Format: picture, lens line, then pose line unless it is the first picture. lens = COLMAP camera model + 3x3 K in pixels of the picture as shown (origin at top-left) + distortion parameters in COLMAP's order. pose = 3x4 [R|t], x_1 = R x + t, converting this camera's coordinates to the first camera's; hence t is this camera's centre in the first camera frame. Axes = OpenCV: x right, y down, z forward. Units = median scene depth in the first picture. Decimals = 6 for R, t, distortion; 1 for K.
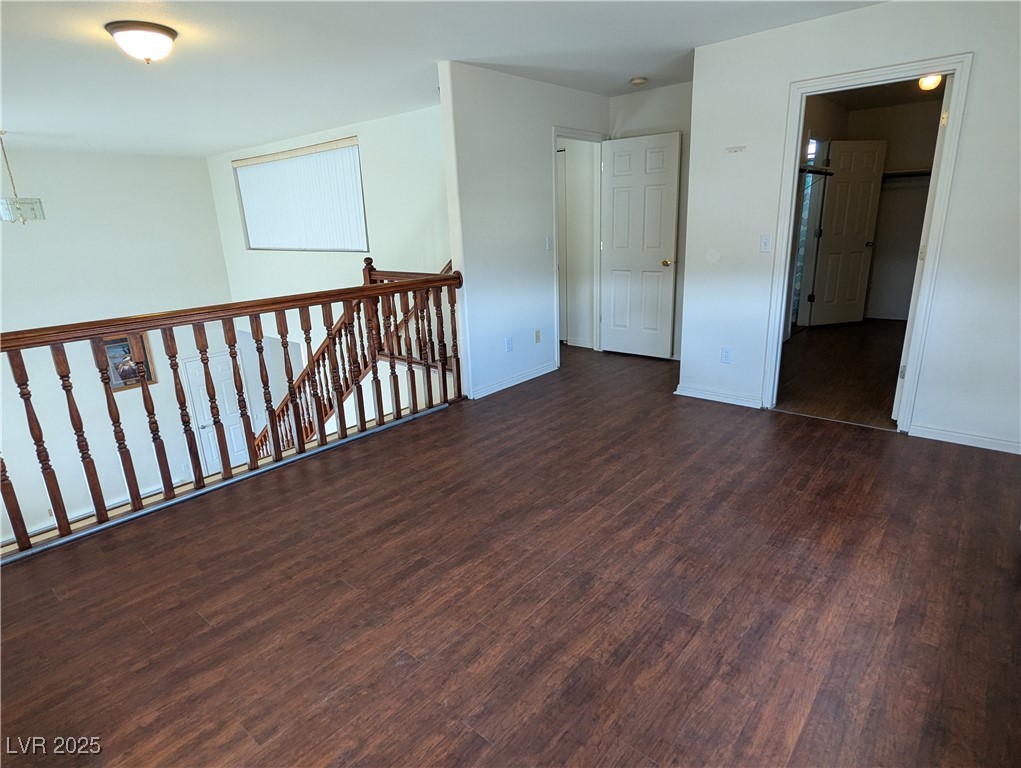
lens RADIAL K [[566.7, 0, 510.5], [0, 566.7, 384.0], [0, 0, 1]] dist [-0.003102, -0.000459]
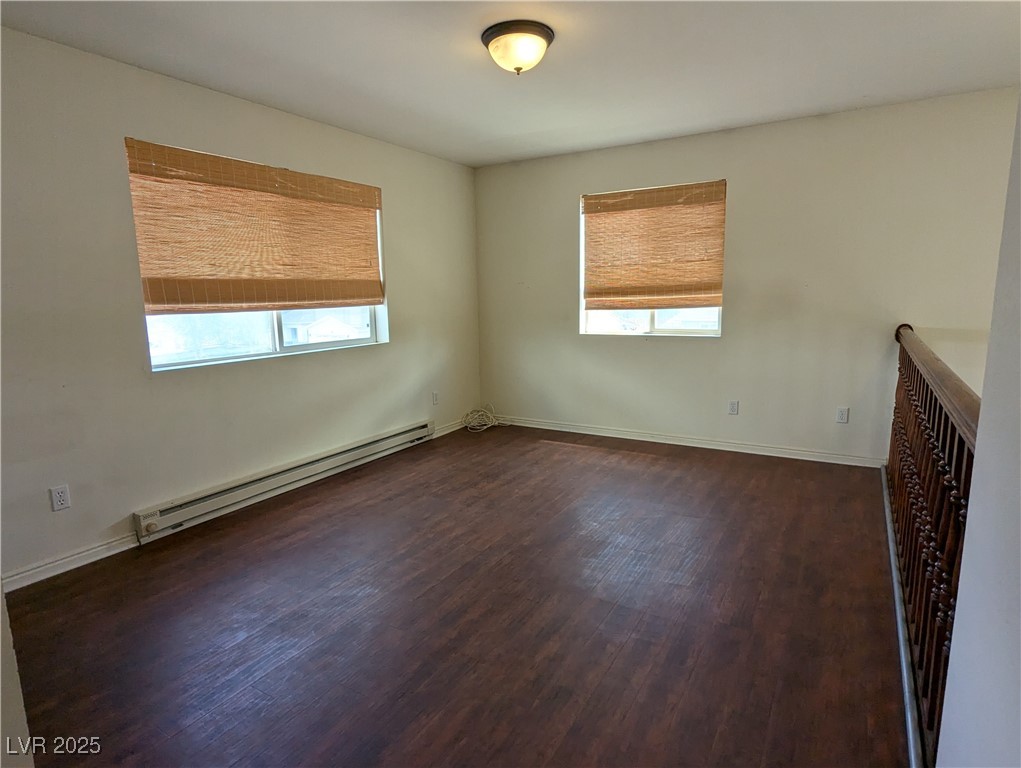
lens RADIAL K [[566.7, 0, 510.5], [0, 566.7, 384.0], [0, 0, 1]] dist [-0.003102, -0.000459]
pose [[-0.984126, 0.081622, -0.157585, 0.274647], [0.004501, 0.899151, 0.437615, -0.580349], [0.177412, 0.429959, -0.885246, 2.072770]]
